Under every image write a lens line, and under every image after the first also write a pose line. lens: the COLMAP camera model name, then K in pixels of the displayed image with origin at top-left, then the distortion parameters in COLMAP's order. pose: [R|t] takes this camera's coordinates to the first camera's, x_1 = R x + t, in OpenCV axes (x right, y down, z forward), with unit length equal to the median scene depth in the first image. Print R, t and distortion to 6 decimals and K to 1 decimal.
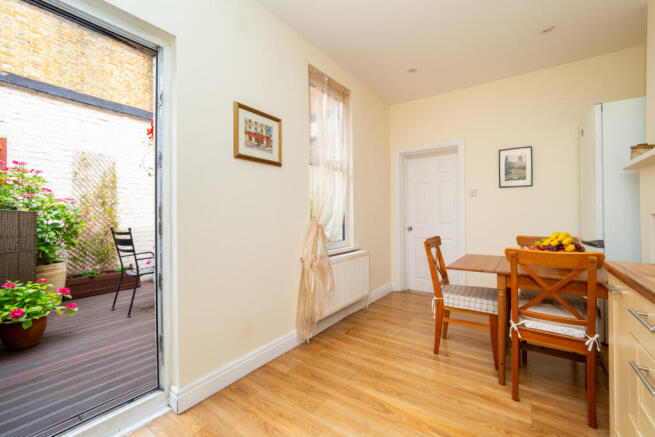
lens RADIAL K [[279.1, 0, 328.1], [0, 279.1, 216.4], [0, 0, 1]] dist [-0.021561, 0.012007]
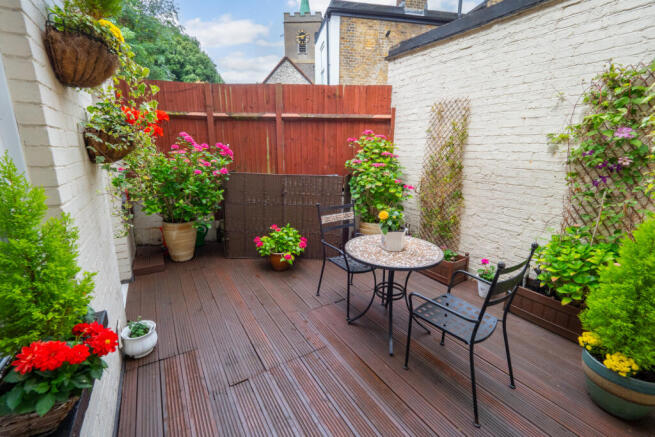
lens RADIAL K [[284.6, 0, 335.7], [0, 284.6, 221.1], [0, 0, 1]] dist [0.000432, -0.000200]
pose [[-0.369155, 0.220049, -0.902941, 0.098019], [-0.016558, 0.969854, 0.243125, -0.109578], [0.929220, 0.104702, -0.354383, 1.253779]]
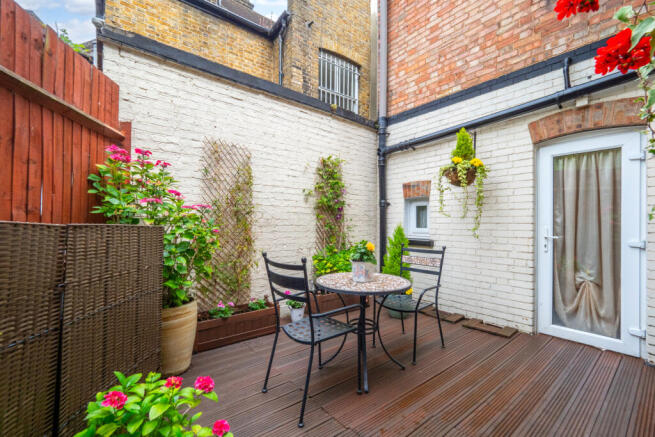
lens RADIAL K [[284.6, 0, 335.7], [0, 284.6, 221.1], [0, 0, 1]] dist [0.000432, -0.000200]
pose [[0.966903, 0.005245, -0.255089, -0.459145], [-0.007972, 0.999922, -0.009657, -0.022622], [0.255018, 0.011371, 0.966869, 0.427323]]
